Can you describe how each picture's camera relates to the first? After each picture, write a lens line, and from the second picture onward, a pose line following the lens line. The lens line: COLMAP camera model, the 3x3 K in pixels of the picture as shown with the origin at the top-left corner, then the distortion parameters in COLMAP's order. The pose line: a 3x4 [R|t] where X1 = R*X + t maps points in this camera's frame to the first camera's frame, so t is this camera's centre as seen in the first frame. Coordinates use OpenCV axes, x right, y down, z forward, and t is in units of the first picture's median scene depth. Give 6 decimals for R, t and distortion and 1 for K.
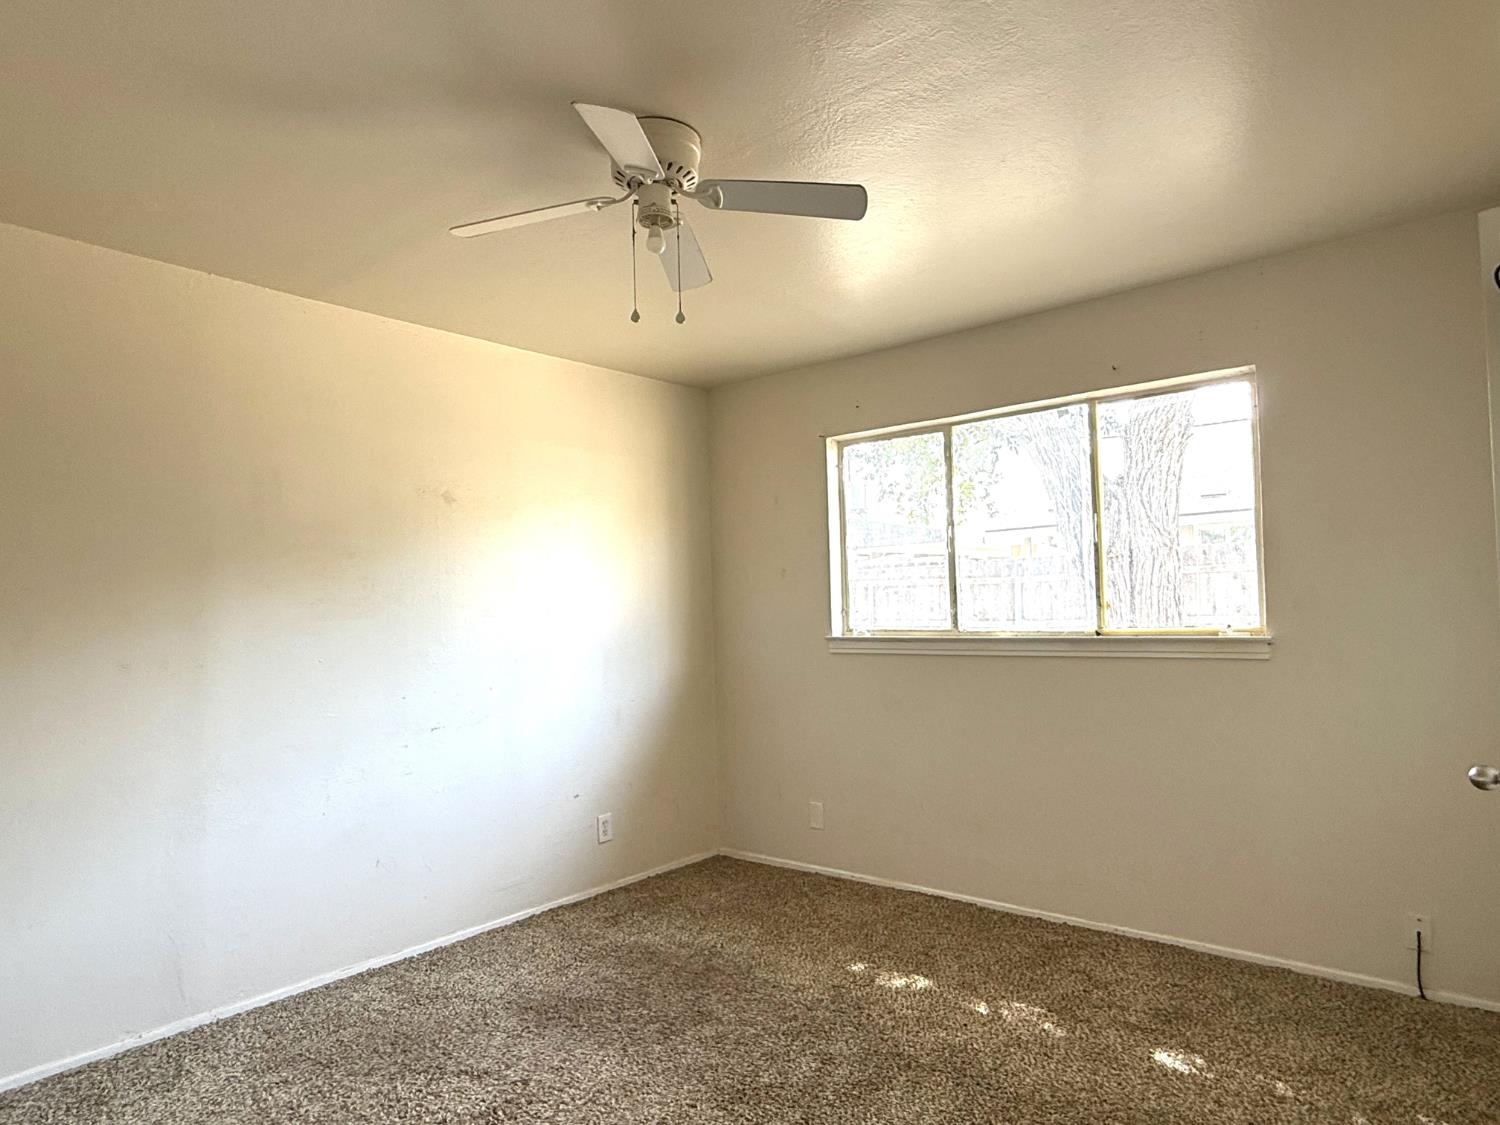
lens RADIAL K [[912.4, 0, 754.0], [0, 912.4, 573.3], [0, 0, 1]] dist [-0.000940, -0.000554]
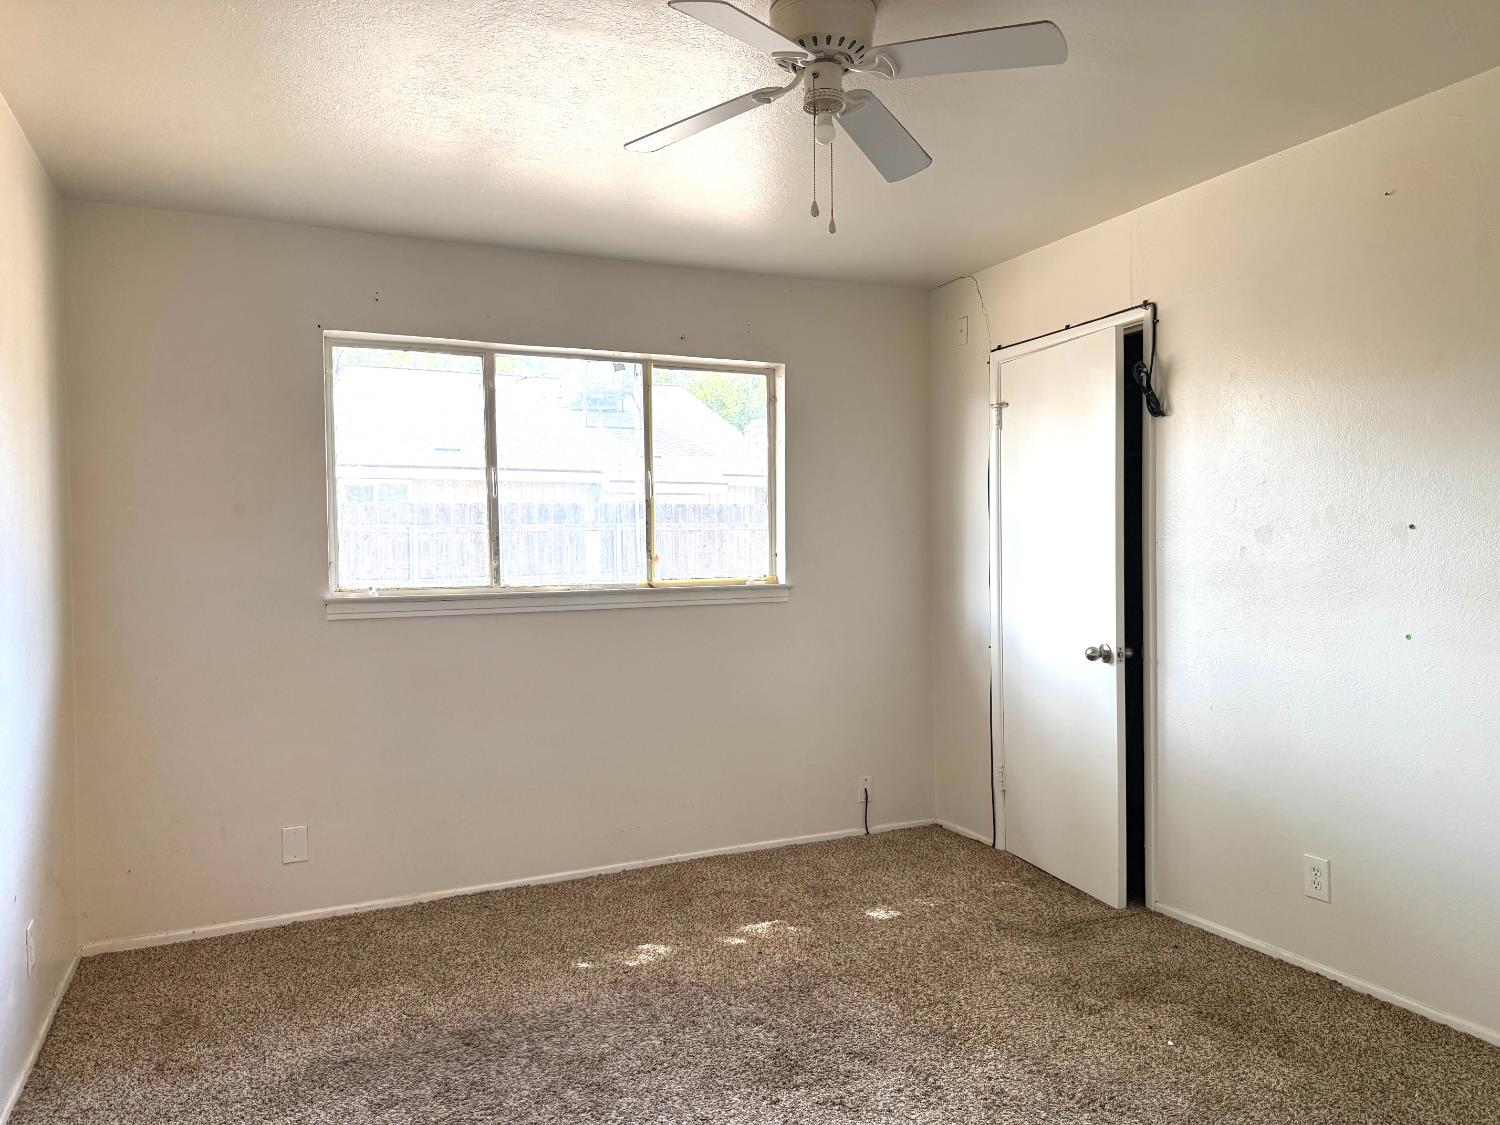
lens RADIAL K [[1049.8, 0, 754.0], [0, 1049.8, 551.6], [0, 0, 1]] dist [0.114492, -0.183275]
pose [[0.413678, 0.015209, 0.910296, -0.673102], [-0.032484, 0.999470, -0.001937, 0.025380], [-0.909843, -0.028769, 0.413953, 0.384003]]
